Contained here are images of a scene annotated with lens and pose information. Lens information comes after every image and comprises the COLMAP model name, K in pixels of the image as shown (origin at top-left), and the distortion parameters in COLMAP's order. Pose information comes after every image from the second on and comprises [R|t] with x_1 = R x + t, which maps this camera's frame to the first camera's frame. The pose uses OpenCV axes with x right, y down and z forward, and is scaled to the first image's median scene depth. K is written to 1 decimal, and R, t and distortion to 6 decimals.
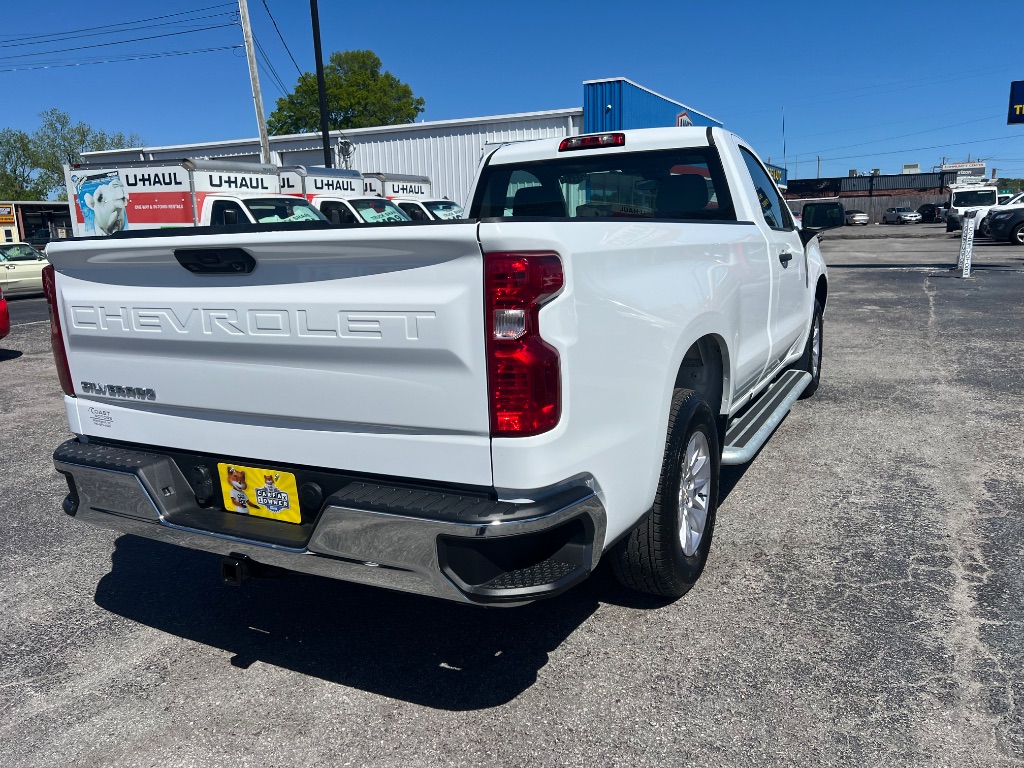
lens RADIAL K [[777.3, 0, 515.2], [0, 777.3, 385.7], [0, 0, 1]] dist [0.070562, -0.083317]
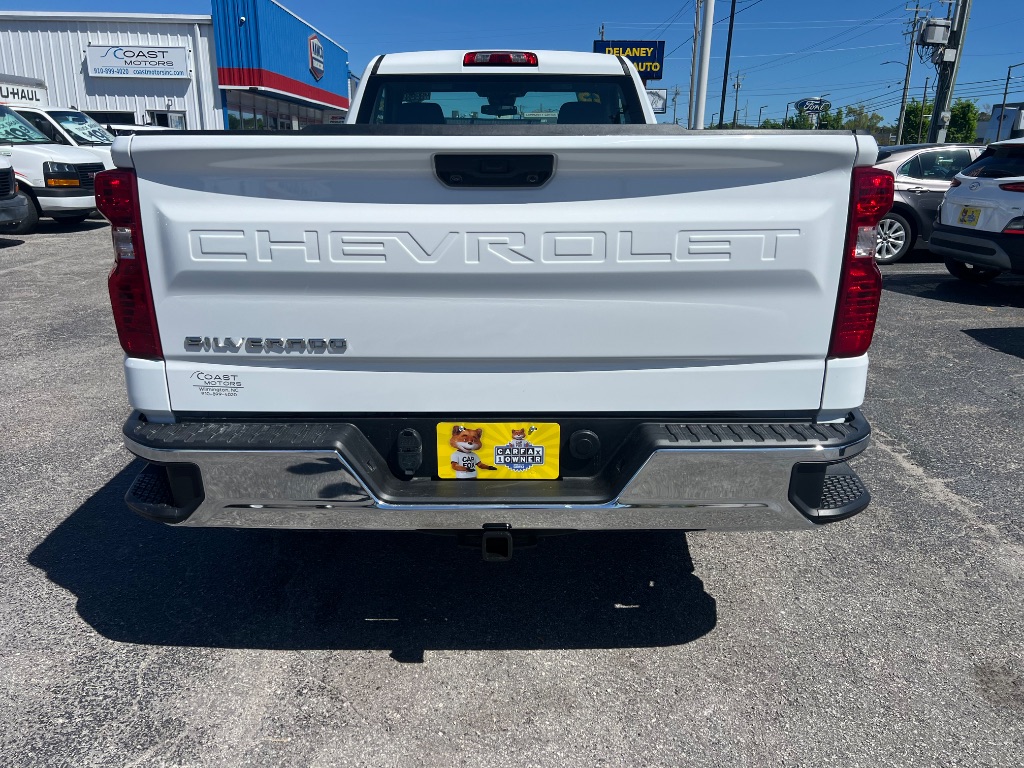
lens RADIAL K [[777.3, 0, 515.2], [0, 777.3, 385.7], [0, 0, 1]] dist [0.070562, -0.083317]
pose [[0.882009, -0.093114, 0.461942, -0.530162], [0.055799, 0.994024, 0.093826, -0.009606], [-0.467918, -0.056979, 0.881933, 0.190699]]
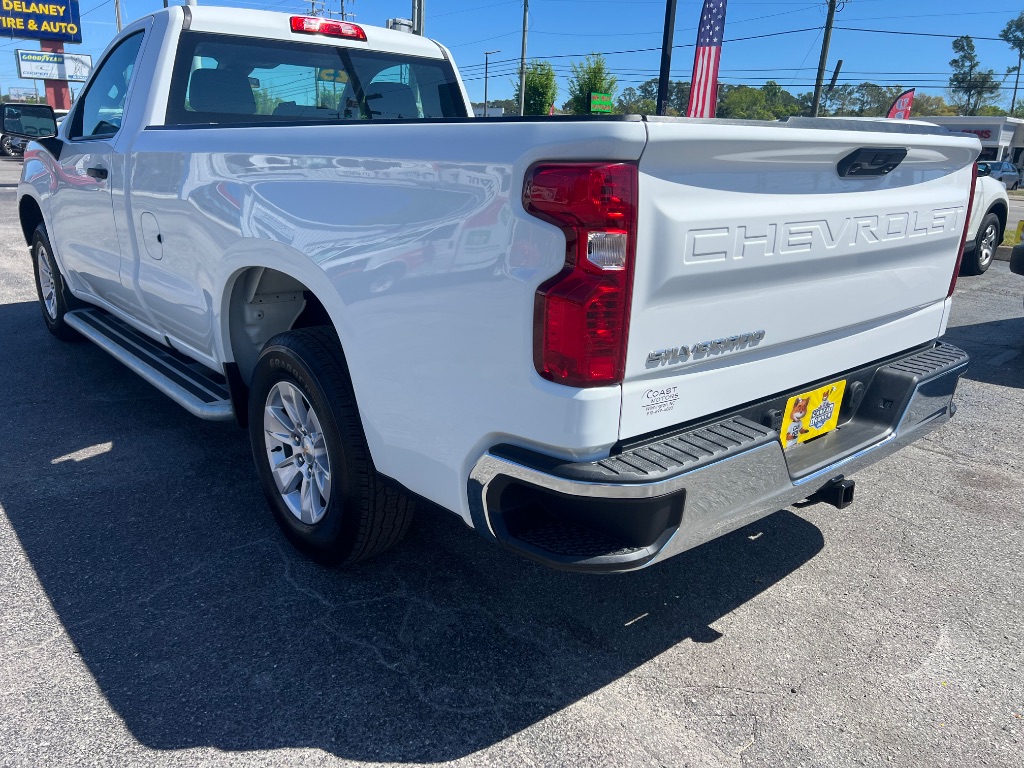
lens RADIAL K [[776.4, 0, 515.6], [0, 776.4, 393.7], [0, 0, 1]] dist [0.056021, -0.051595]
pose [[0.362339, -0.235693, 0.901754, -0.998316], [0.142979, 0.970103, 0.196106, -0.095938], [-0.921015, 0.057875, 0.385205, 0.735729]]
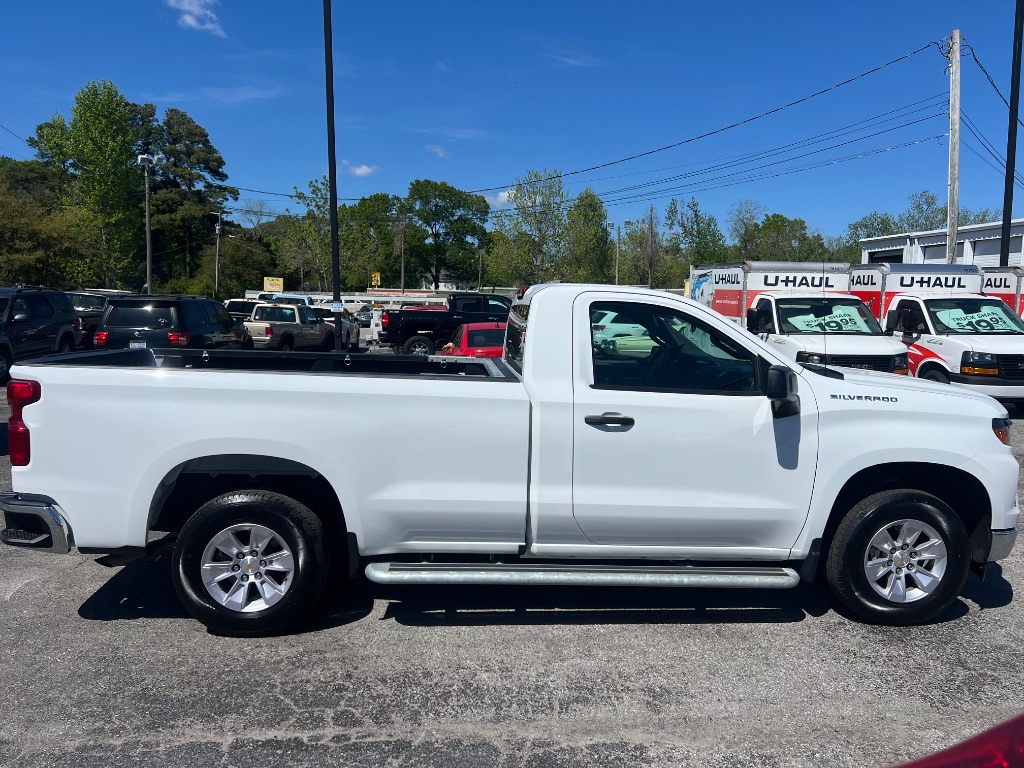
lens RADIAL K [[777.3, 0, 515.2], [0, 777.3, 385.7], [0, 0, 1]] dist [0.070562, -0.083317]
pose [[0.523868, 0.133920, -0.841206, 1.557649], [-0.207402, 0.977896, 0.026519, -0.302679], [0.826164, 0.160575, 0.540064, 0.580709]]
